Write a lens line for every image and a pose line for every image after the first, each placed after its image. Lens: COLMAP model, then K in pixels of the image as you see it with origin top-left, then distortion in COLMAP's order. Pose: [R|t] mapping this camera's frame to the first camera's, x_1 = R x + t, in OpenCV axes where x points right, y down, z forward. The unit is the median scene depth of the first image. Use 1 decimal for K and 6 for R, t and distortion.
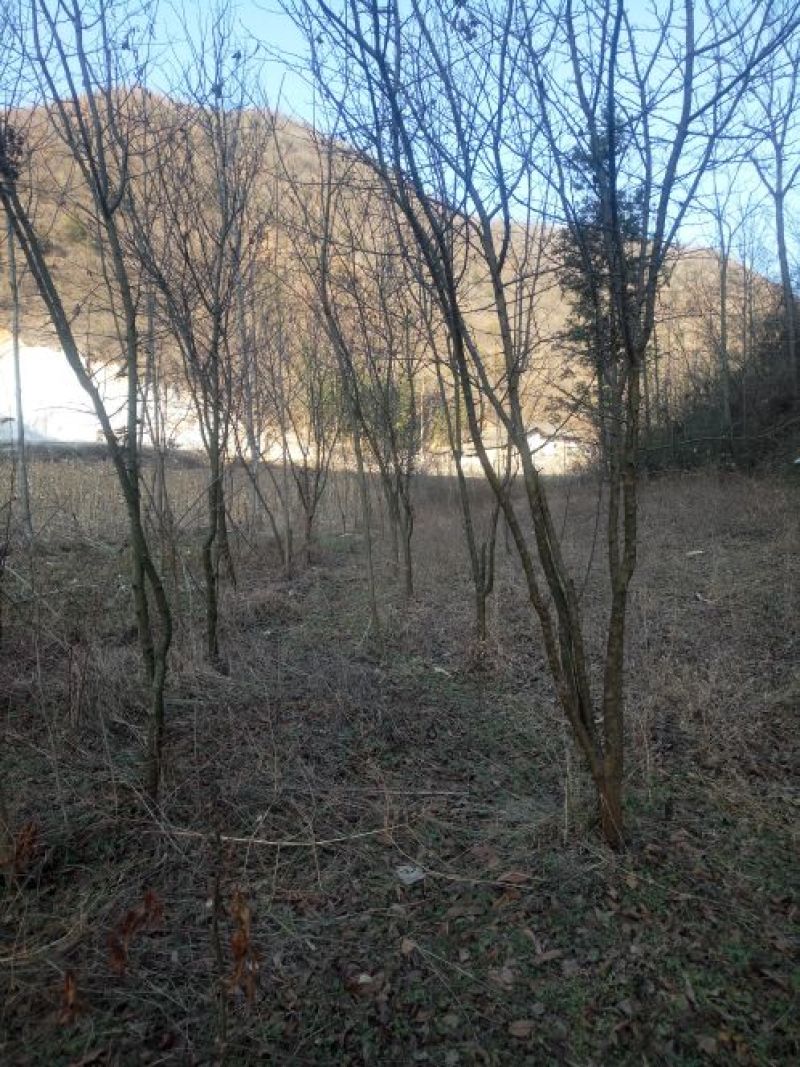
lens RADIAL K [[734.2, 0, 398.7], [0, 734.2, 539.5], [0, 0, 1]] dist [-0.025540, 0.004450]
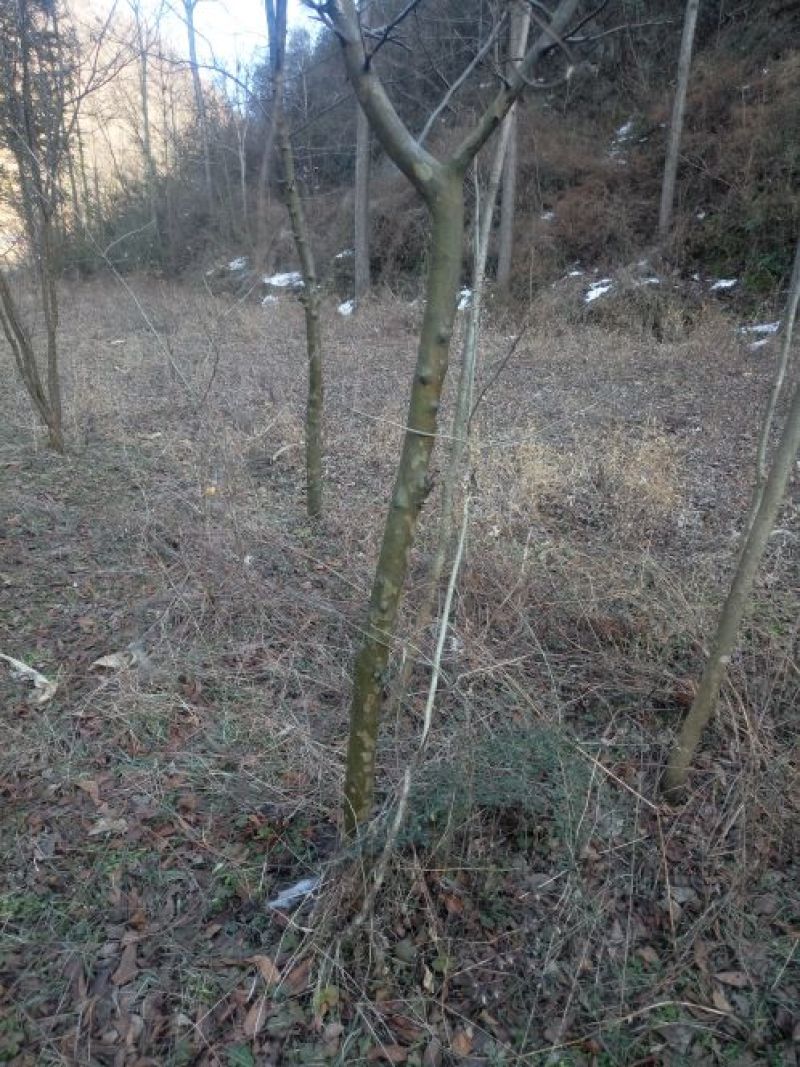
lens RADIAL K [[734.2, 0, 398.7], [0, 734.2, 539.5], [0, 0, 1]] dist [-0.025540, 0.004450]
pose [[0.754912, -0.151595, 0.638065, -0.027566], [-0.014126, 0.968933, 0.246918, 0.008736], [-0.655674, -0.195415, 0.729318, -0.096395]]
